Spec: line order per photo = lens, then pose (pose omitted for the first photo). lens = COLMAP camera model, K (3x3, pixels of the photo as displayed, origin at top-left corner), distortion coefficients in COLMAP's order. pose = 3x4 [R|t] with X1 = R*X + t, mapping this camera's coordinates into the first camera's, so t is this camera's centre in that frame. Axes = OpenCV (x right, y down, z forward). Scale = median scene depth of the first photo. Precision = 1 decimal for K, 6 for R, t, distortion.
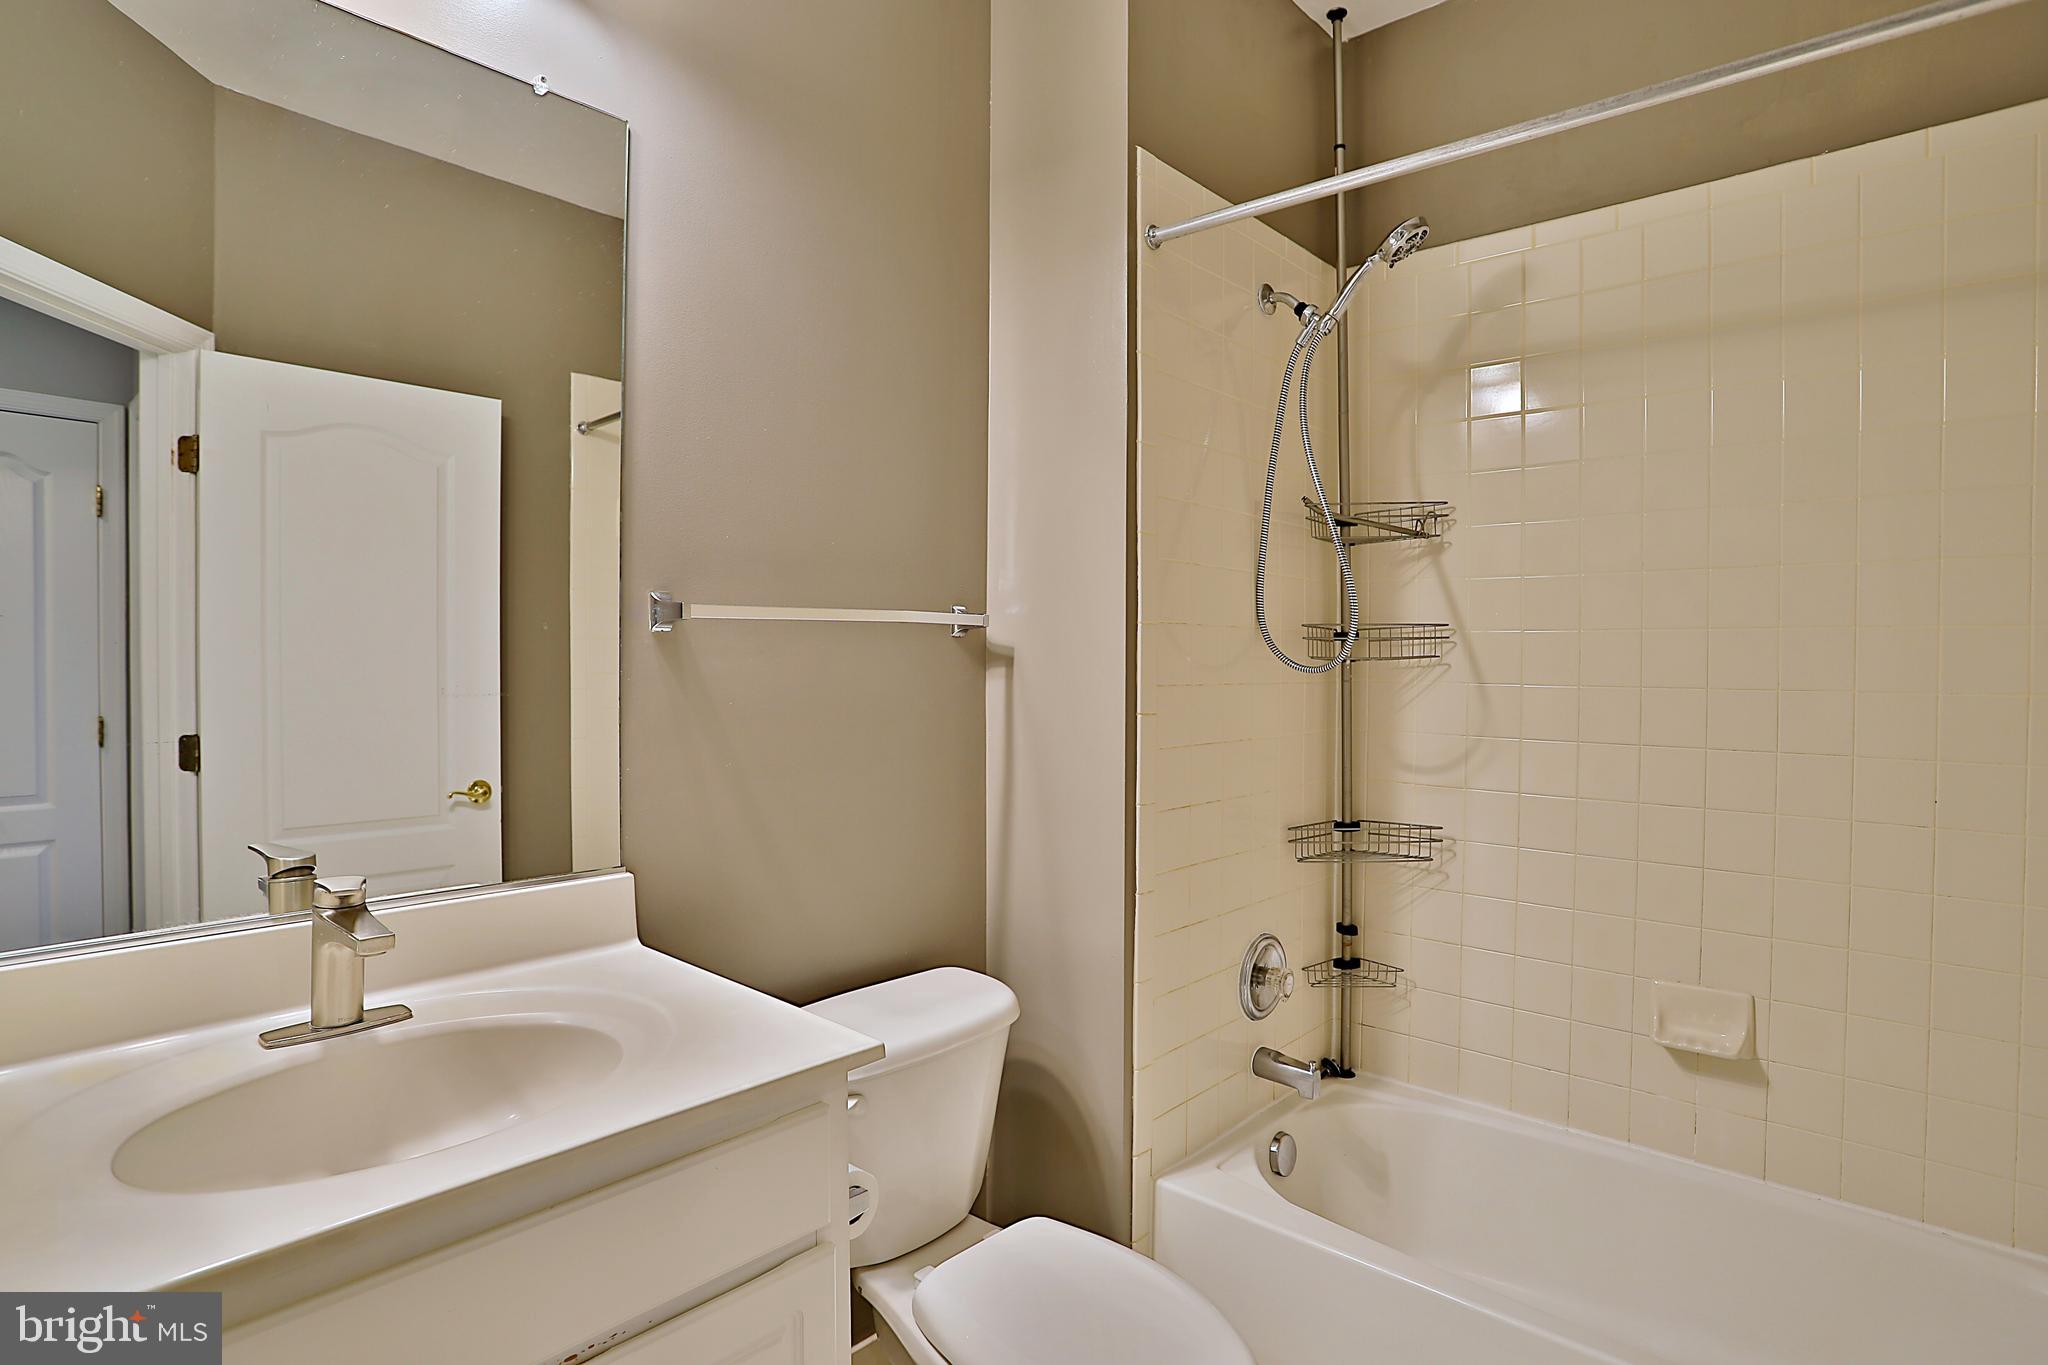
lens RADIAL K [[1064.3, 0, 1027.4], [0, 1064.3, 672.5], [0, 0, 1]] dist [-0.074746, 0.036578]
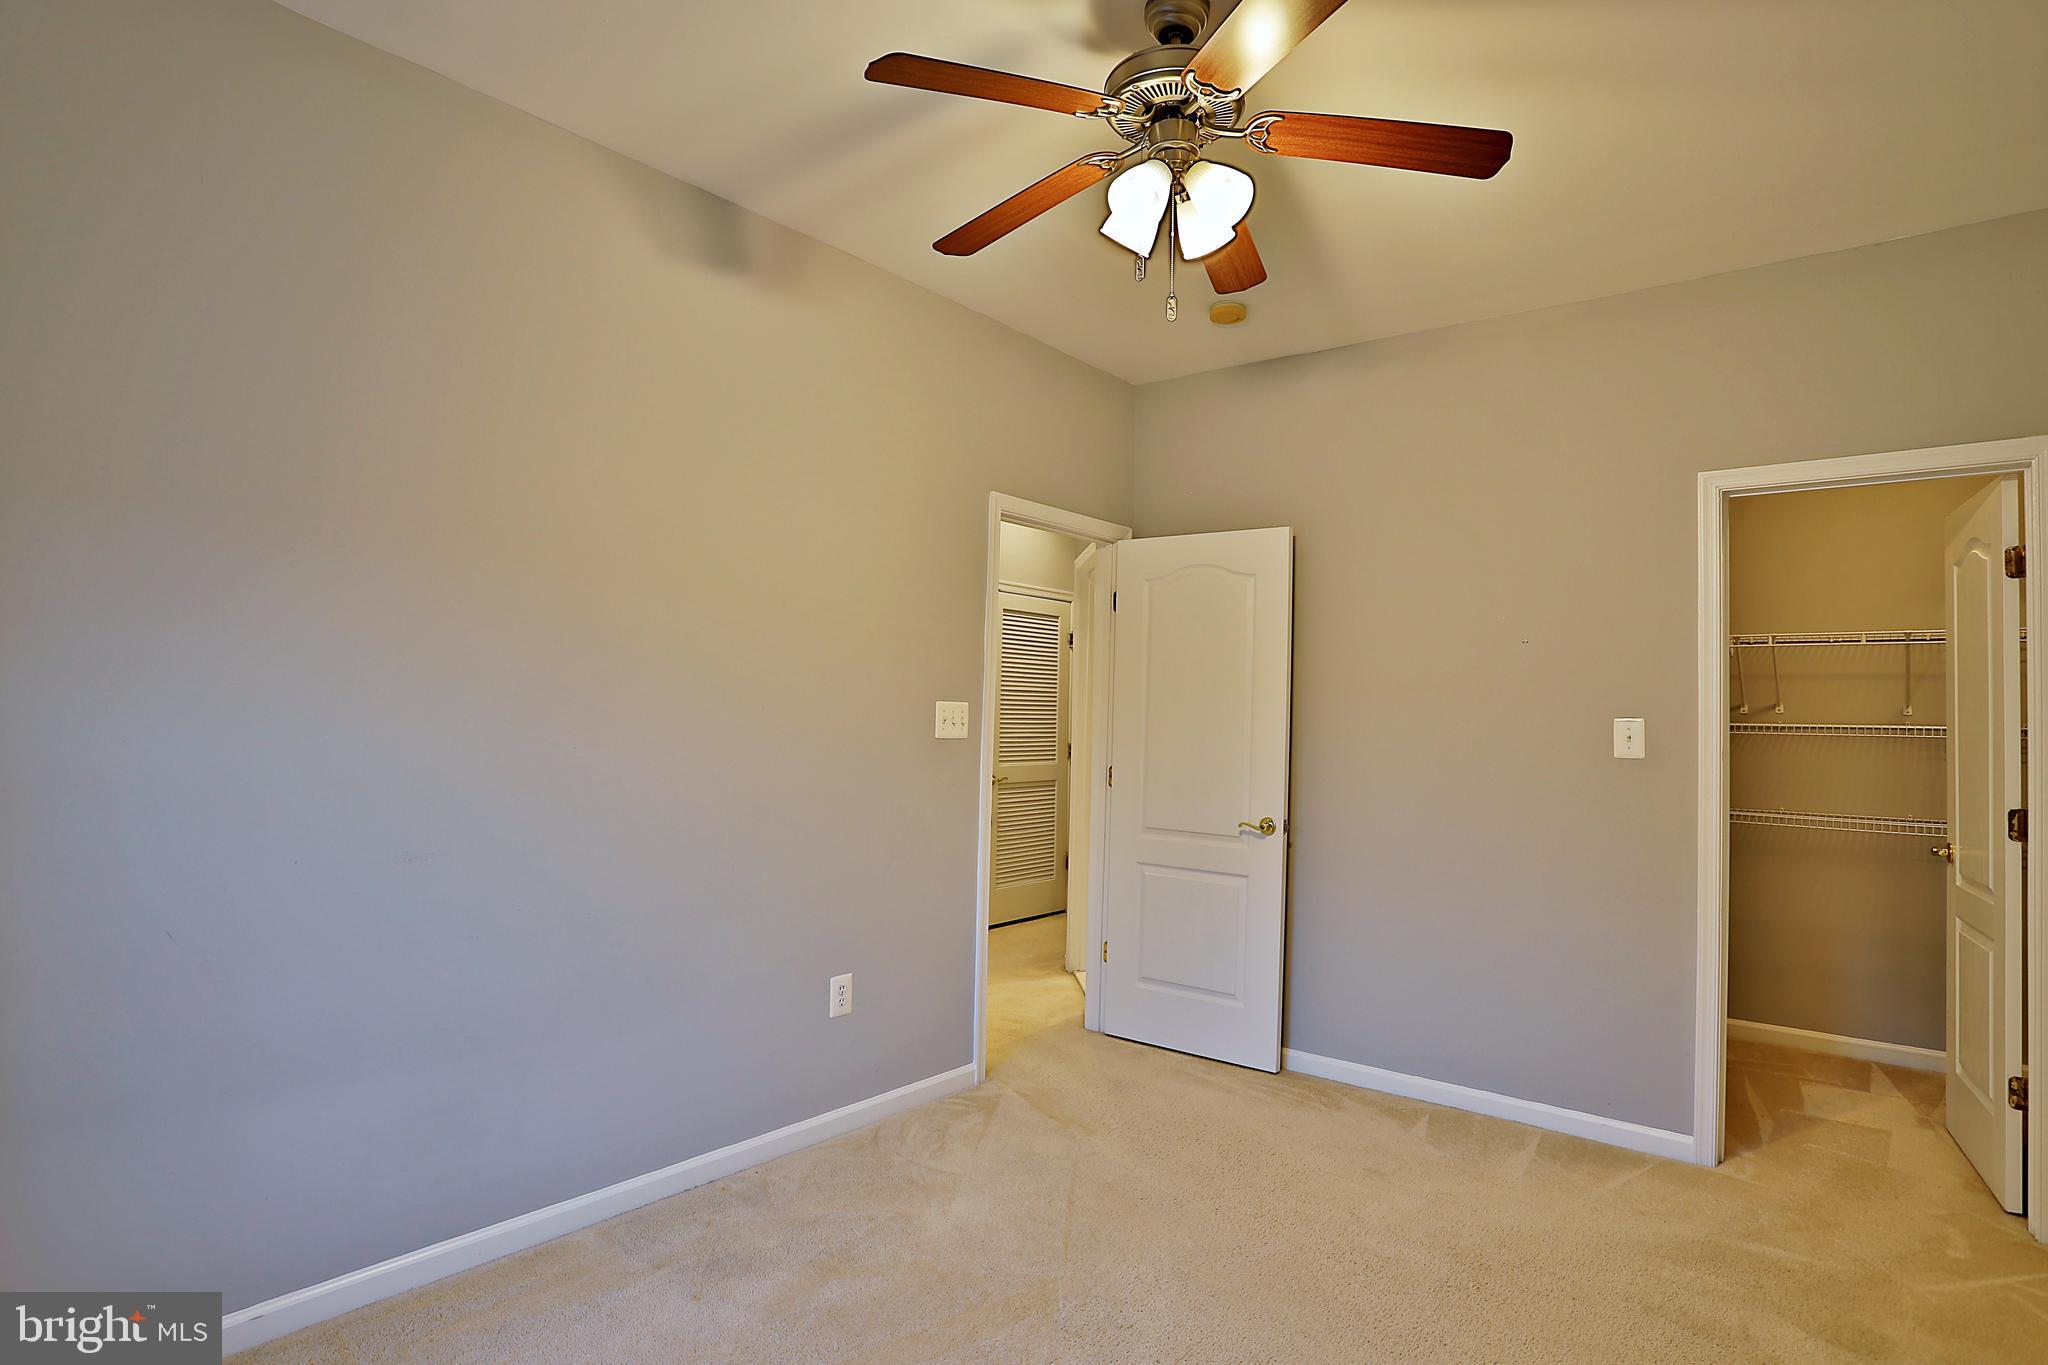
lens RADIAL K [[1064.3, 0, 1027.4], [0, 1064.3, 672.5], [0, 0, 1]] dist [-0.074746, 0.036578]
pose [[0.042383, -0.035617, -0.998466, 0.787111], [-0.027769, 0.998936, -0.036812, -0.020931], [0.998715, 0.029287, 0.041349, 0.632795]]
